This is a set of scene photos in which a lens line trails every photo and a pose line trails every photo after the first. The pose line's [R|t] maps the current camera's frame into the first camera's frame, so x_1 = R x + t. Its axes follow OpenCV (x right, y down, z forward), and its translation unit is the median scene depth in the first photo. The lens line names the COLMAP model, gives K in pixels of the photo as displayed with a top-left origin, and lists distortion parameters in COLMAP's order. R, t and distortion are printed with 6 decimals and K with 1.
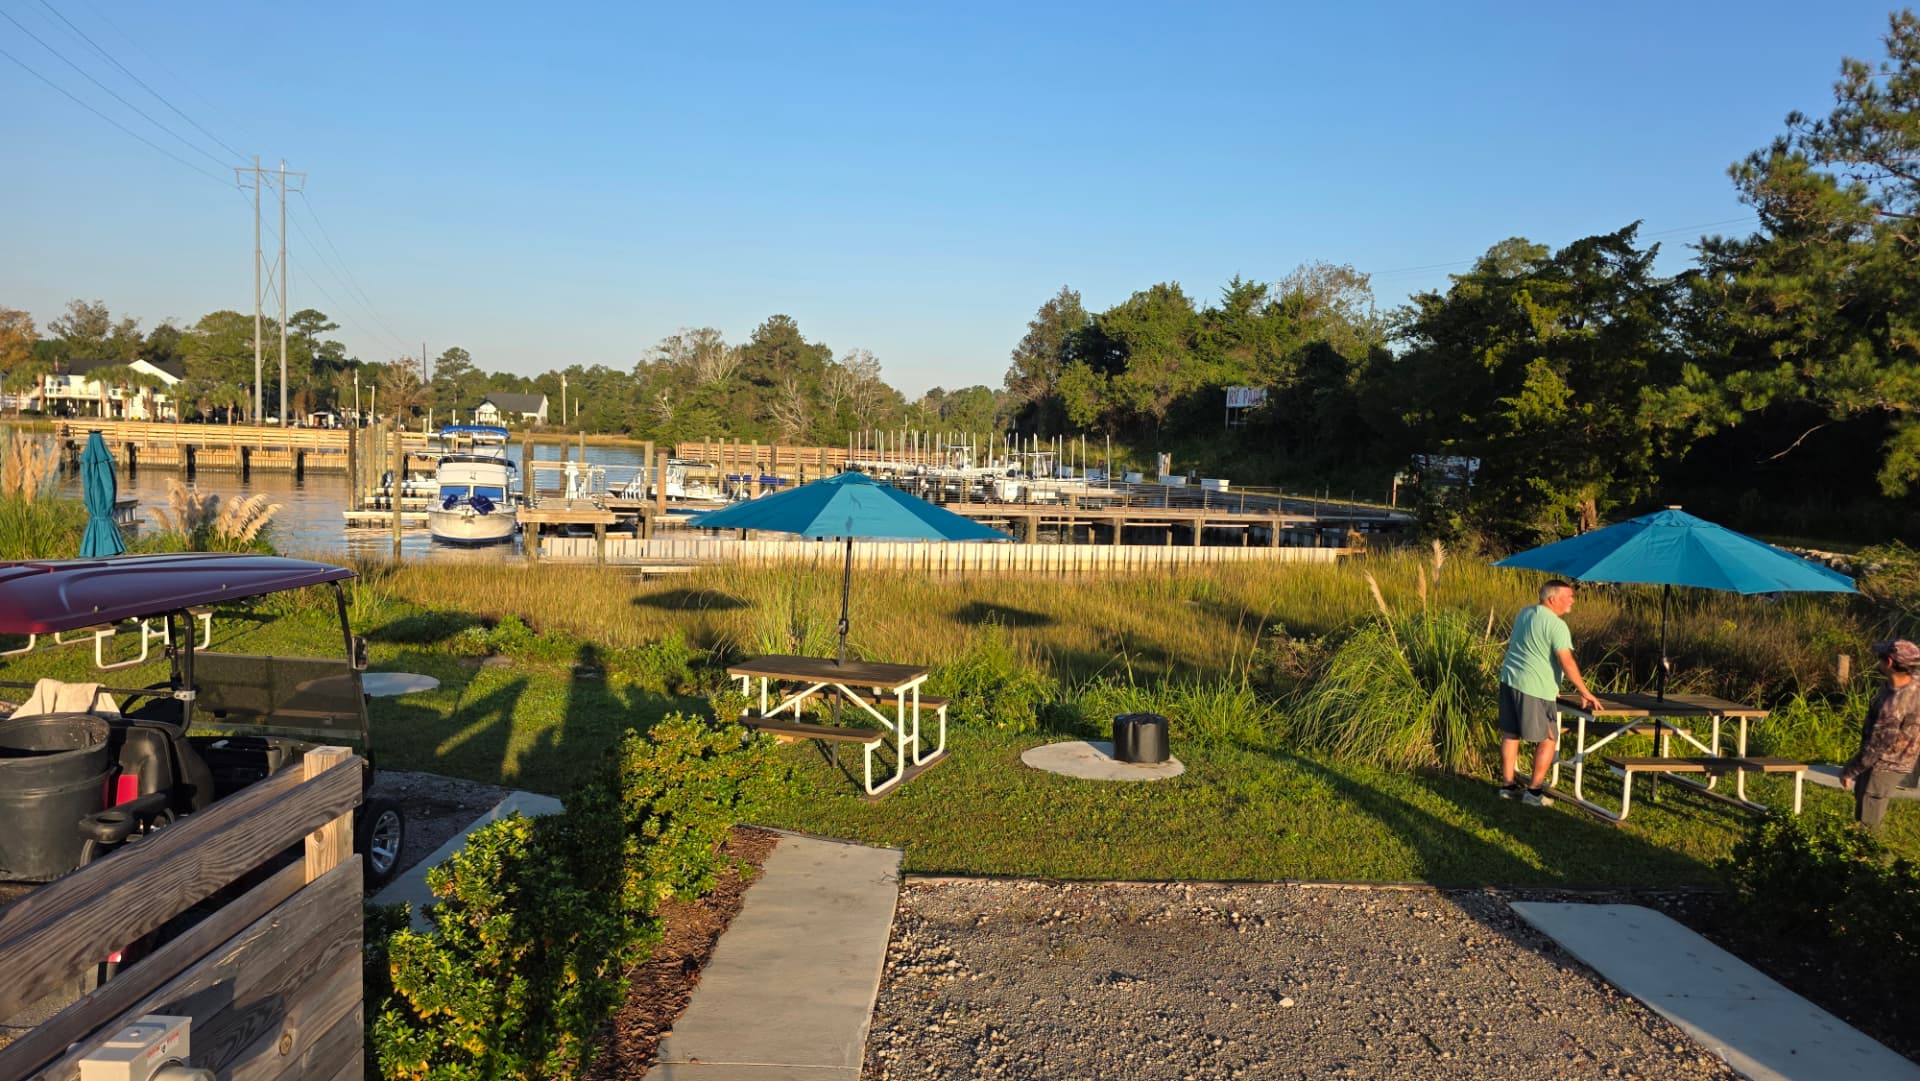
lens RADIAL K [[1315.7, 0, 978.0], [0, 1315.7, 534.7], [0, 0, 1]] dist [0.054524, -0.058302]
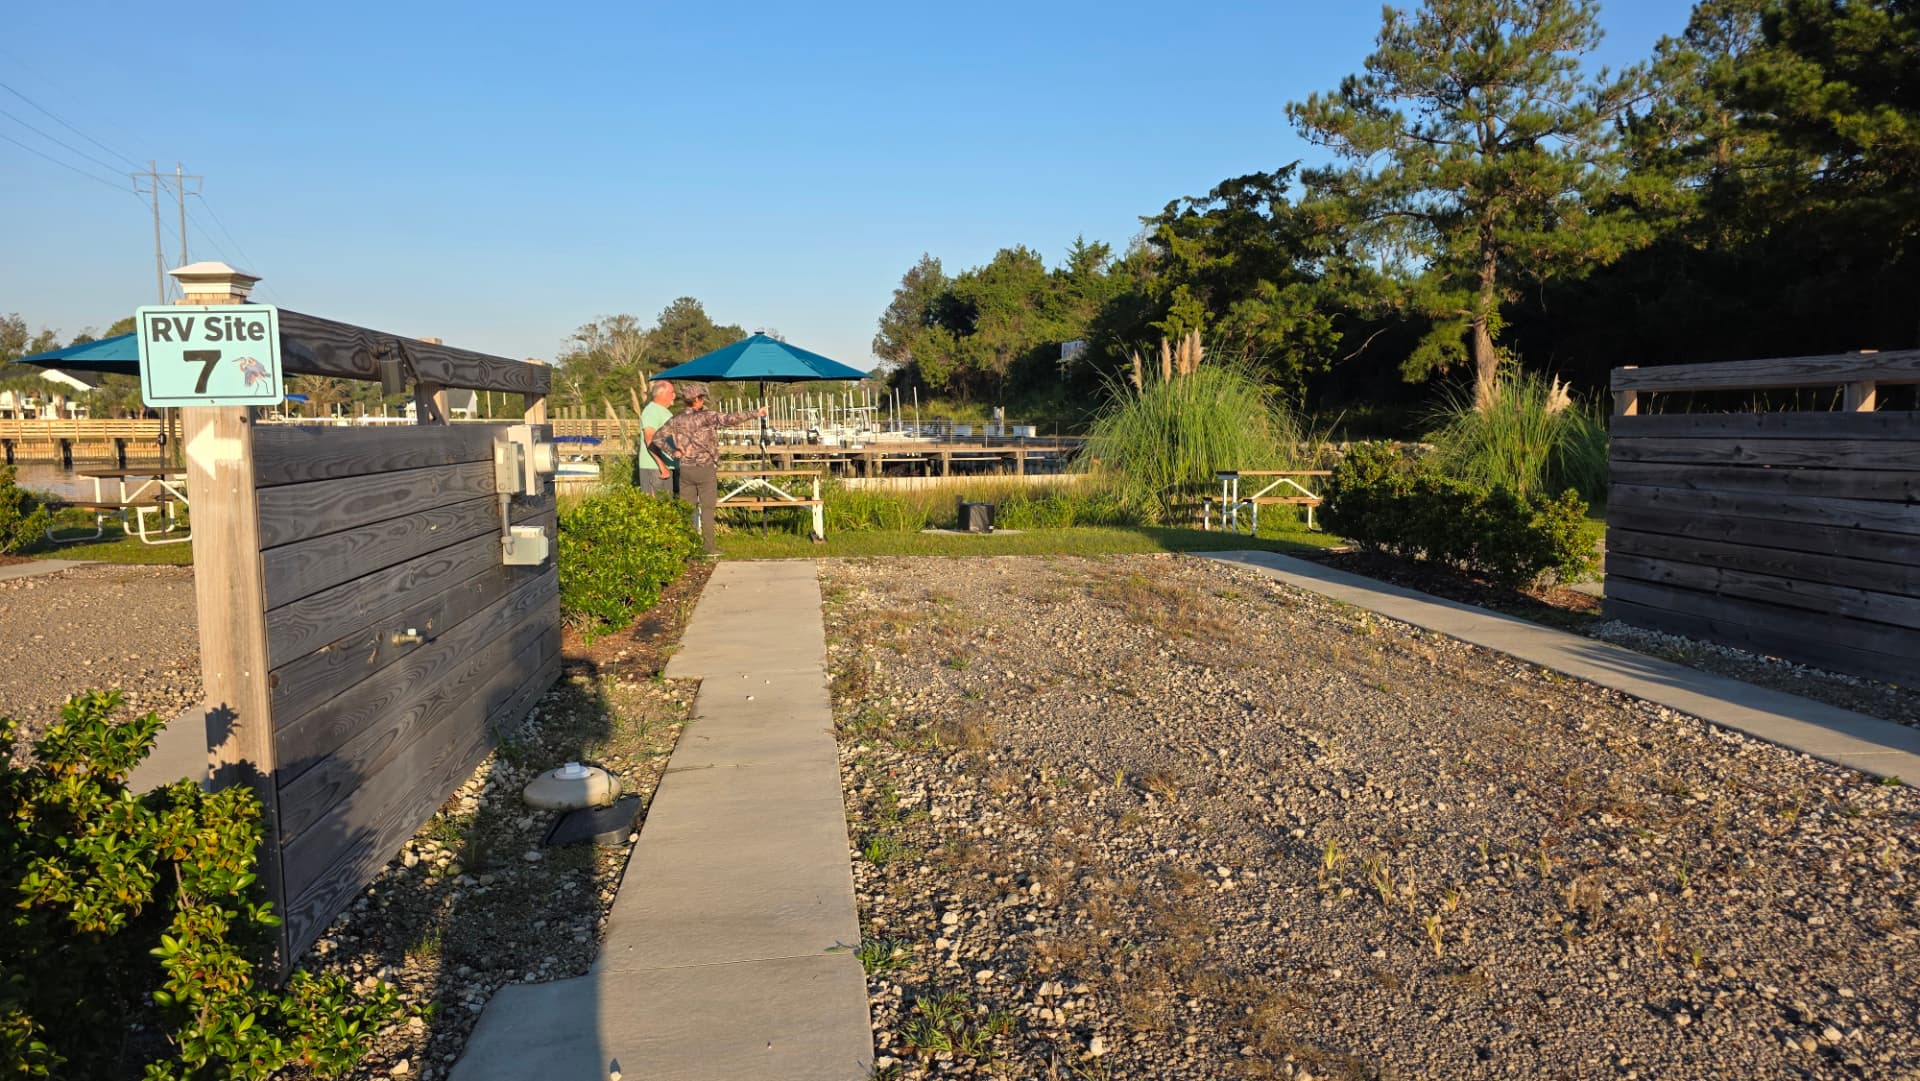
lens RADIAL K [[1315.7, 0, 954.5], [0, 1315.7, 536.3], [0, 0, 1]] dist [0.054524, -0.058302]
pose [[0.998962, -0.043526, 0.013446, 0.114102], [0.043310, 0.998934, 0.015989, 0.029589], [-0.014128, -0.015390, 0.999782, -0.065138]]
